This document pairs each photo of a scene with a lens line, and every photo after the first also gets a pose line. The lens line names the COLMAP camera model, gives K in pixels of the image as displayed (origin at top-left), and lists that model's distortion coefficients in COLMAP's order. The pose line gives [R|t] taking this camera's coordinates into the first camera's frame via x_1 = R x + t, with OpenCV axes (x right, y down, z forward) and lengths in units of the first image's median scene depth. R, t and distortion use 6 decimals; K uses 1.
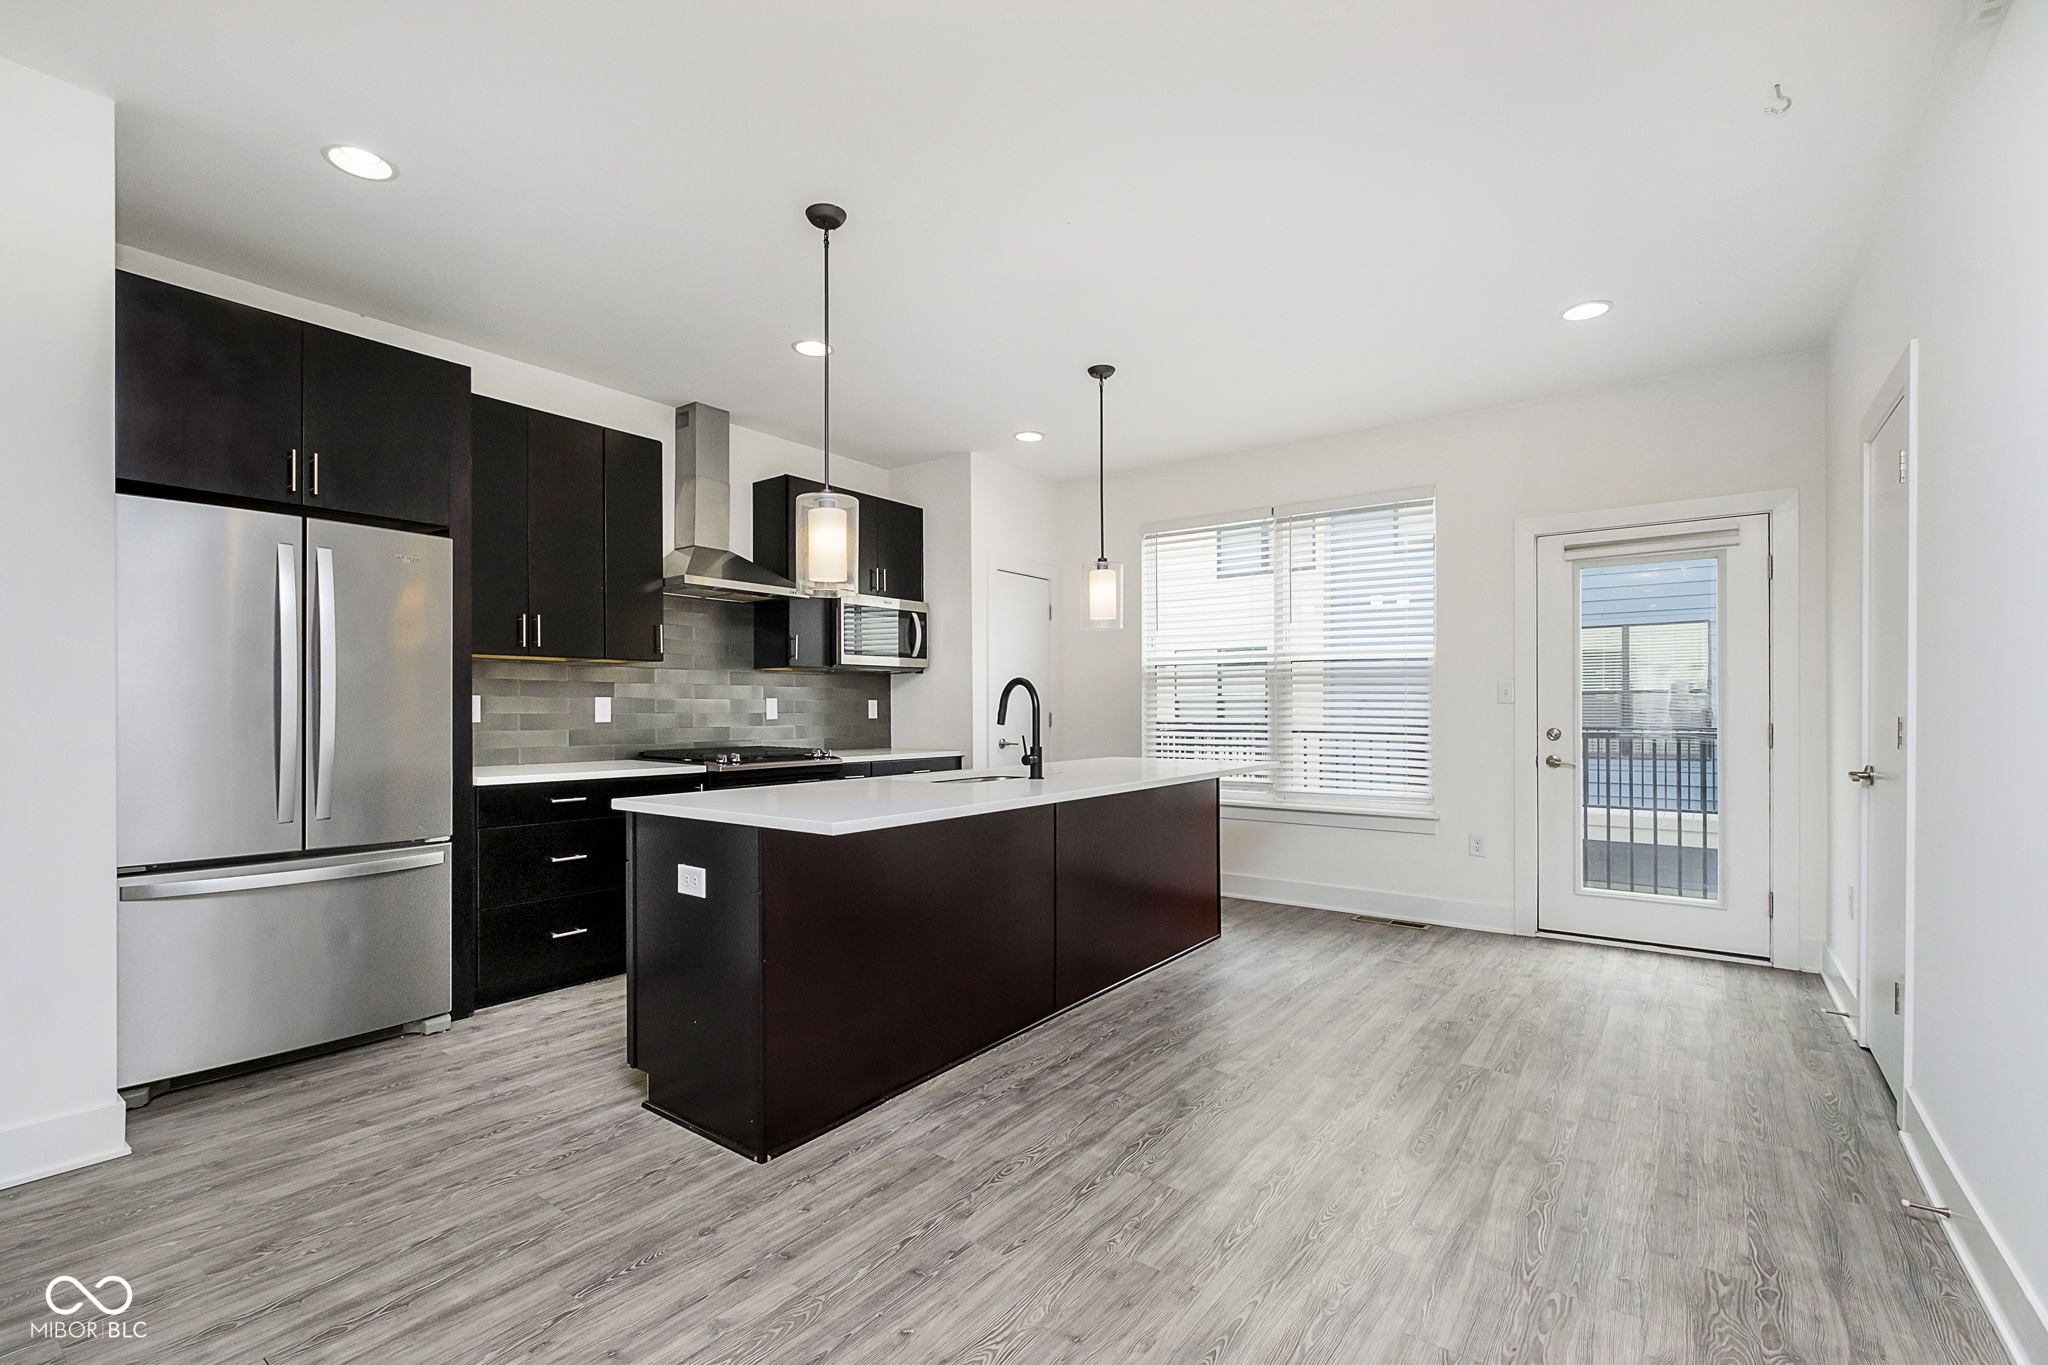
lens RADIAL K [[904.9, 0, 1000.4], [0, 904.9, 709.5], [0, 0, 1]] dist [-0.000421, -0.000079]
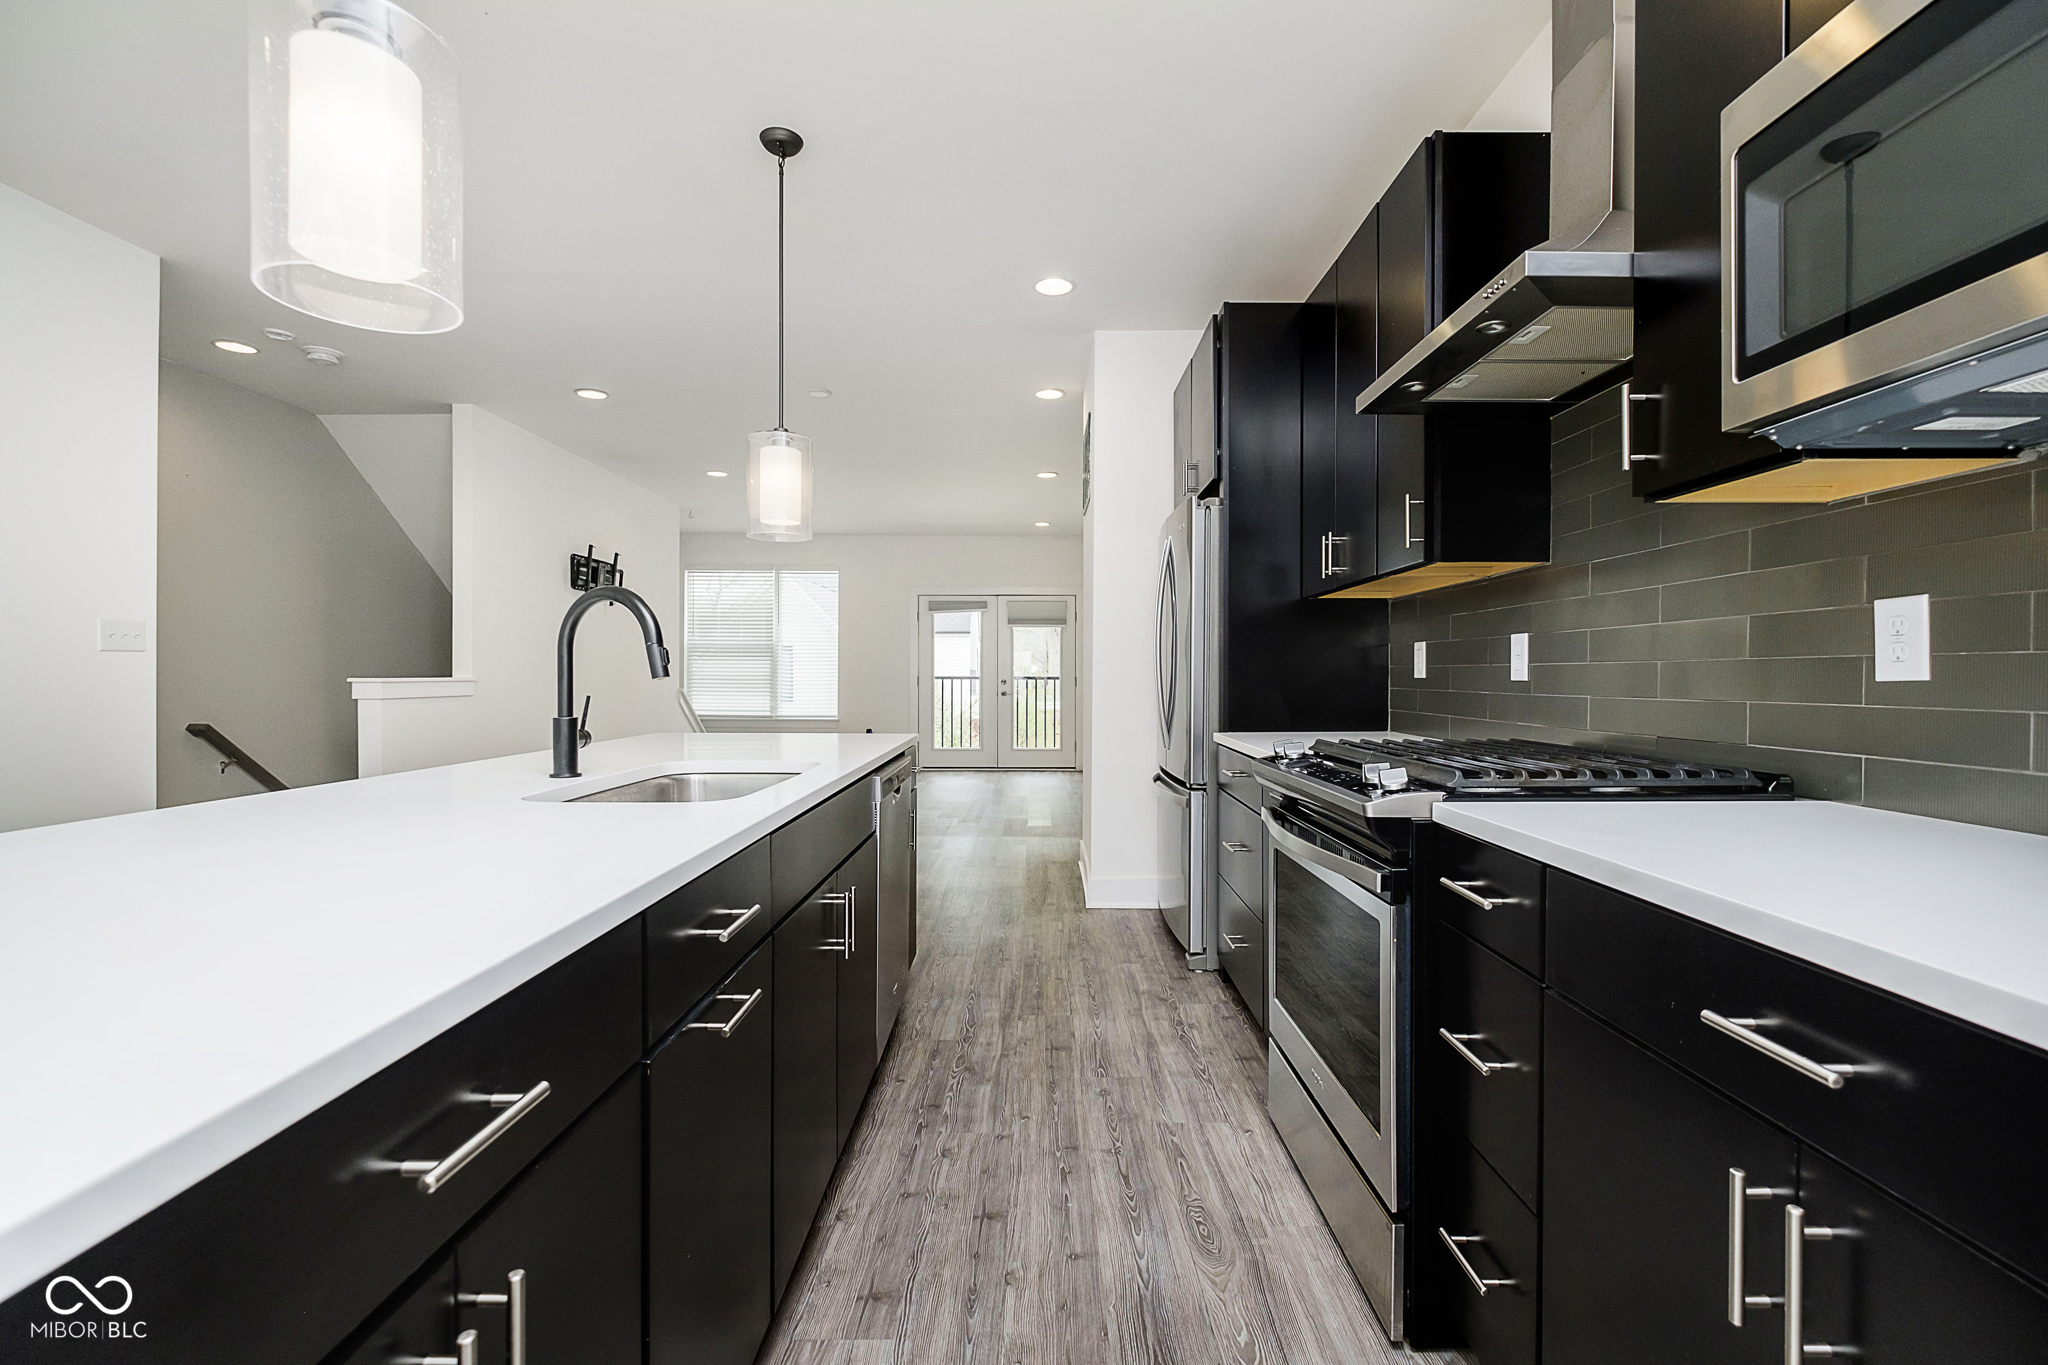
lens RADIAL K [[888.8, 0, 1048.0], [0, 888.8, 656.5], [0, 0, 1]] dist [0.043343, 0.000121]
pose [[-0.795418, -0.016297, -0.605842, 0.148662], [-0.003840, 0.999754, -0.021852, 0.017643], [0.606049, -0.015055, -0.795285, 1.745091]]
